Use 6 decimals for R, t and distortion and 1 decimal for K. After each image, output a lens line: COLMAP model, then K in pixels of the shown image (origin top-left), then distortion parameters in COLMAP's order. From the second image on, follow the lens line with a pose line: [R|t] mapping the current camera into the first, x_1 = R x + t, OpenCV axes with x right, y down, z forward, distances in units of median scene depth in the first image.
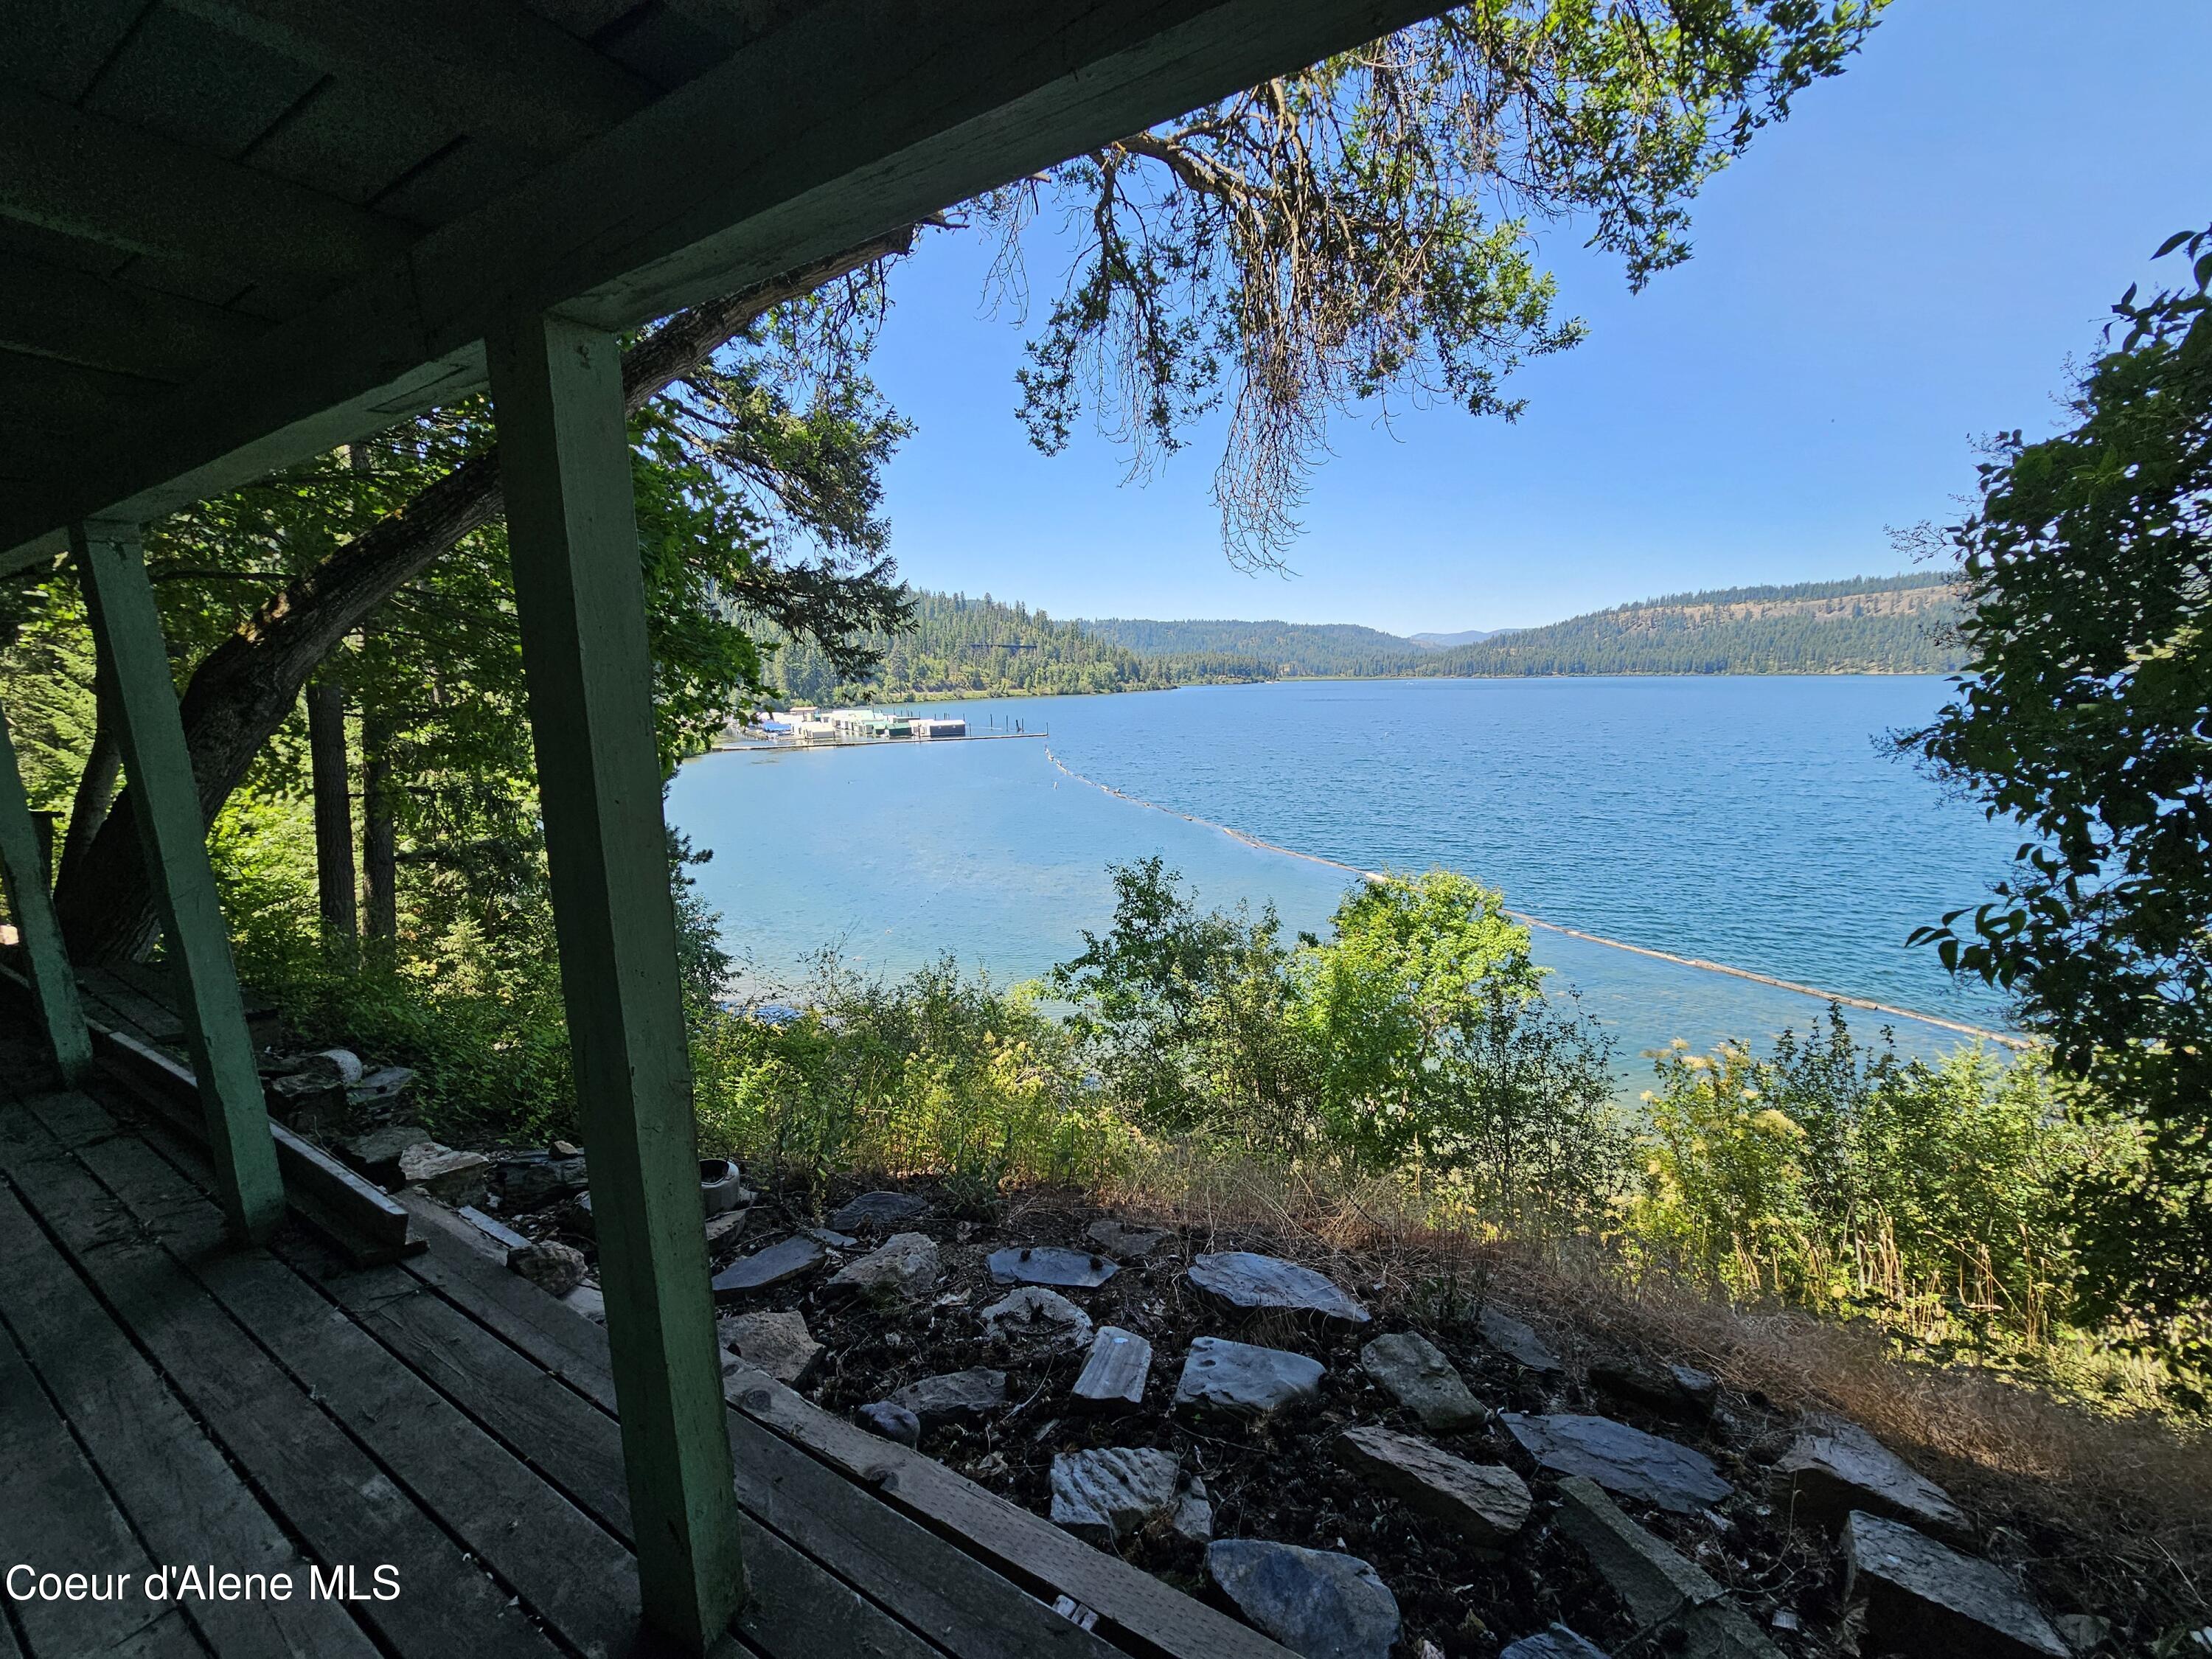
lens RADIAL K [[899.2, 0, 1104.0], [0, 899.2, 846.0], [0, 0, 1]] dist [-0.006709, 0.000586]
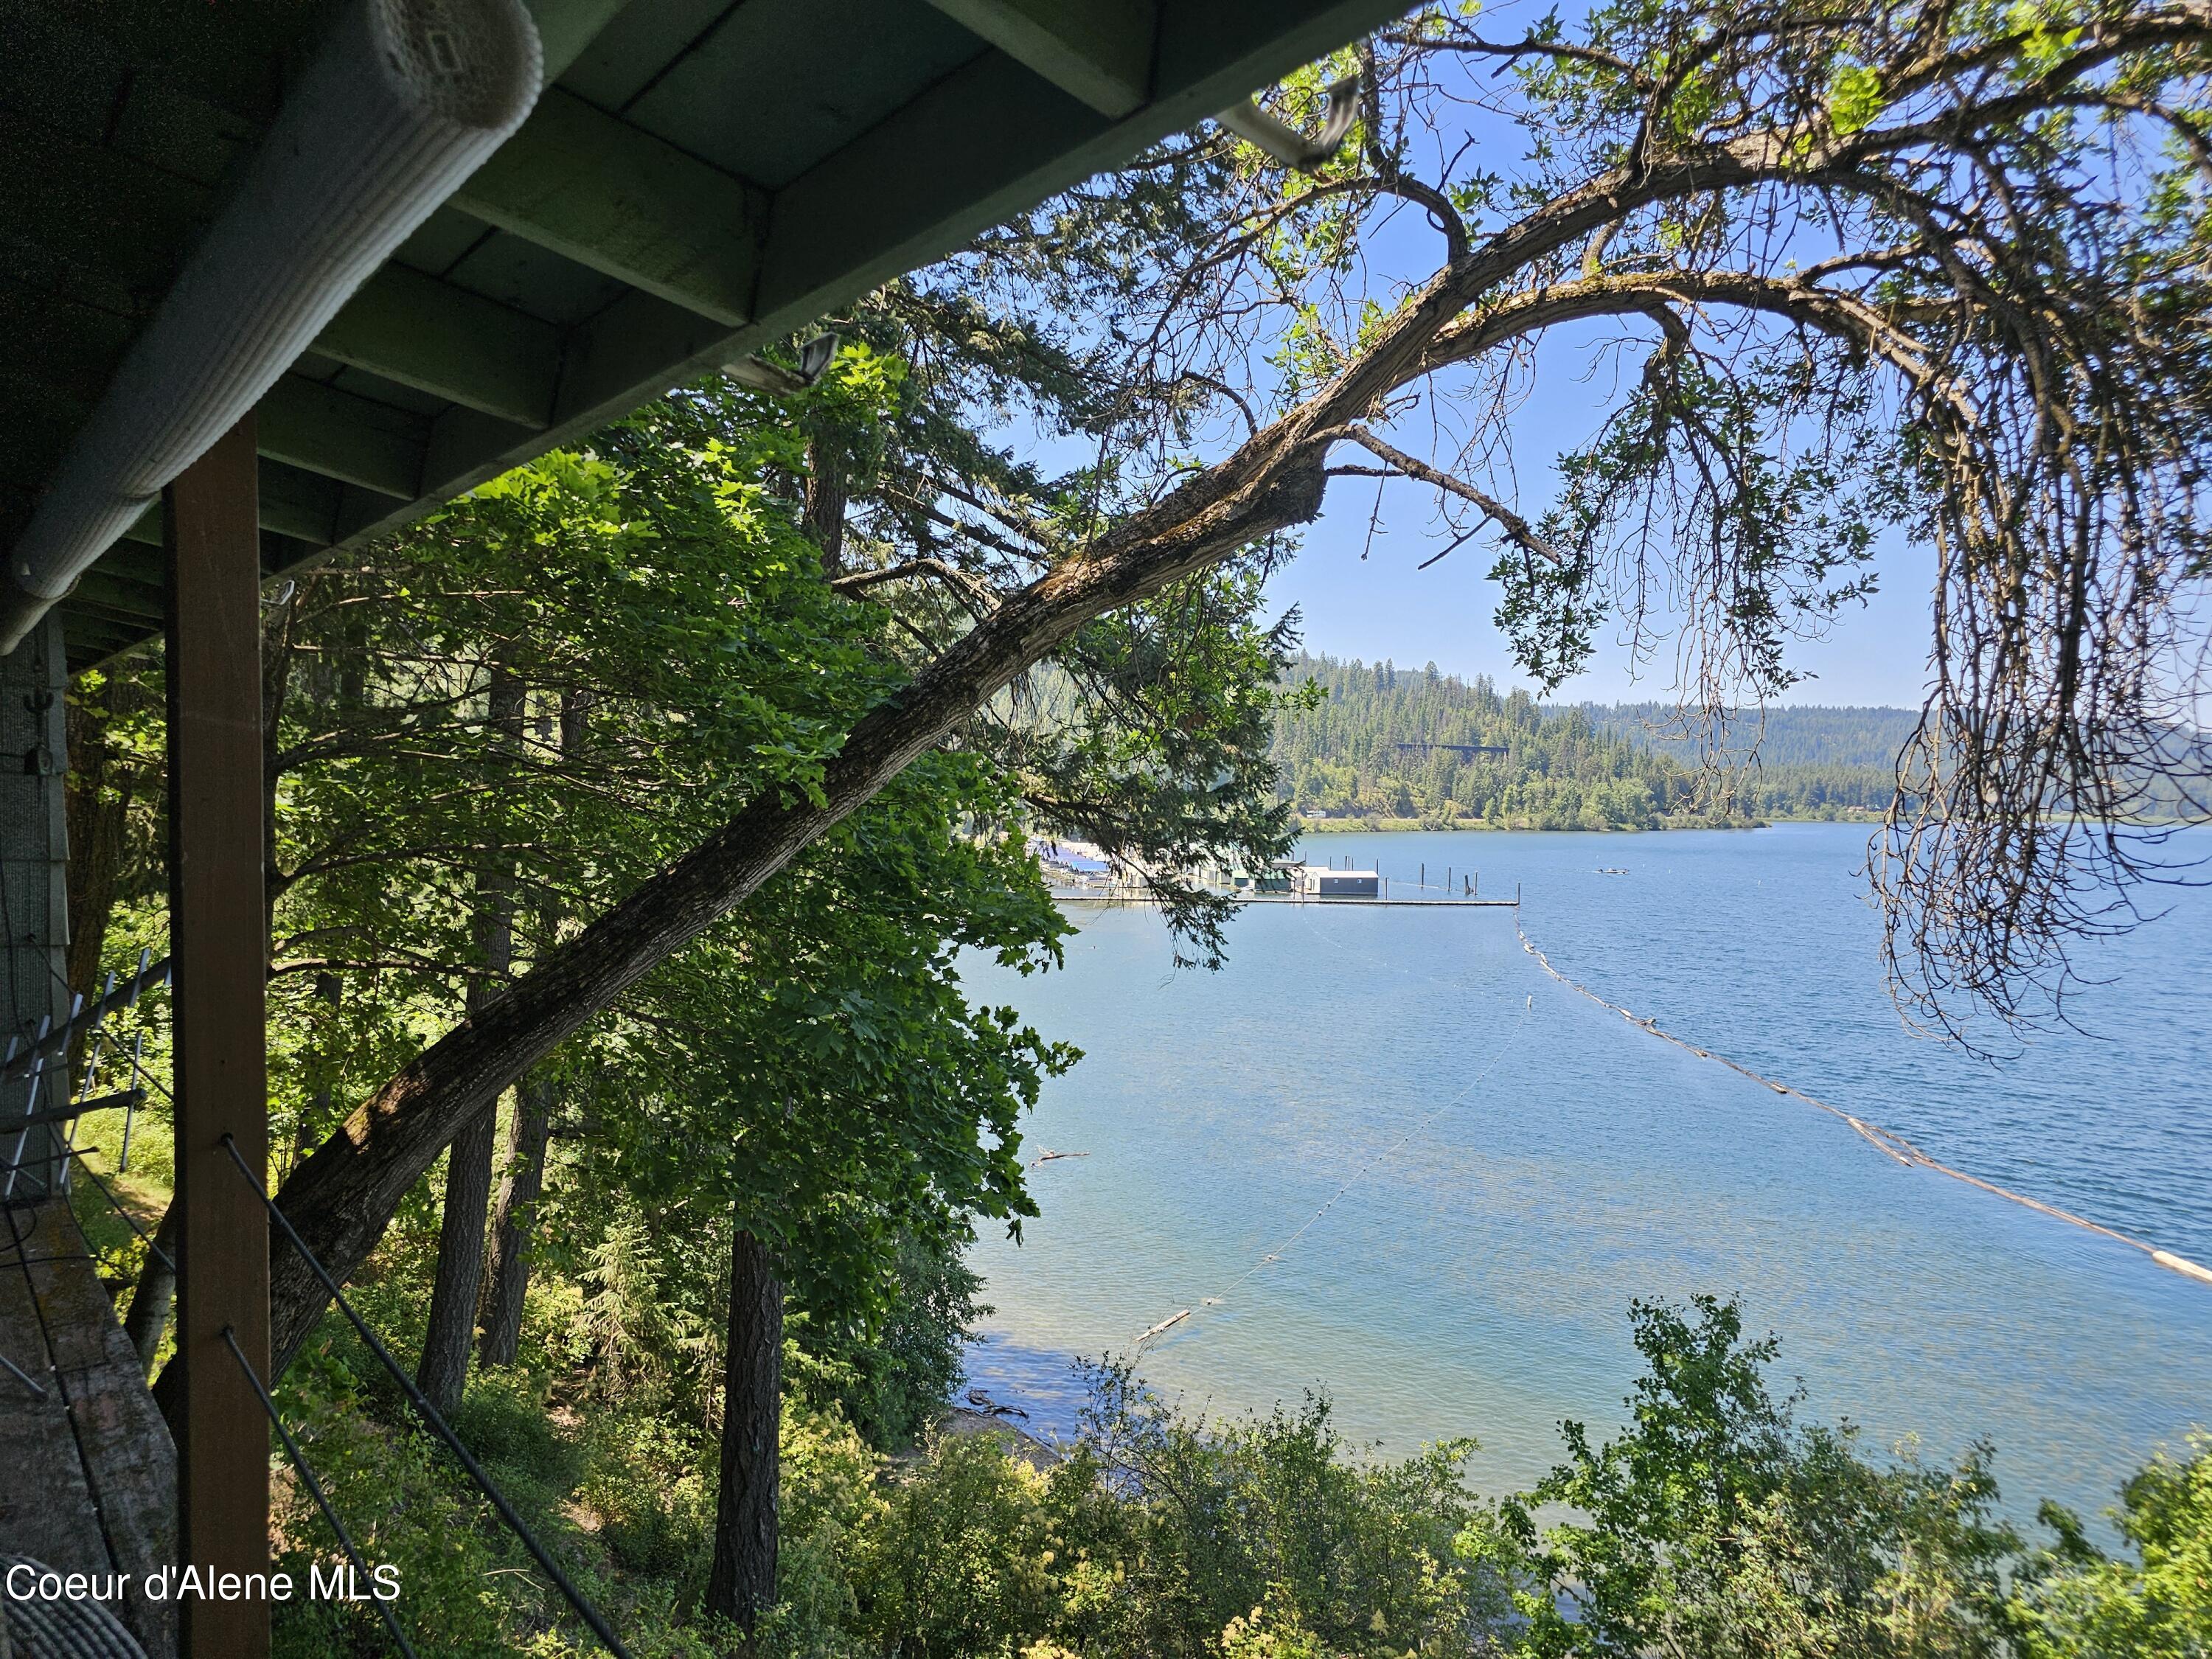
lens RADIAL K [[1477.6, 0, 1099.3], [0, 1477.6, 832.5], [0, 0, 1]] dist [0.039292, -0.021345]
pose [[0.941737, 0.044419, -0.333403, -0.007368], [-0.093587, 0.986702, -0.132890, -0.186505], [0.323067, 0.156350, 0.933372, 0.007350]]
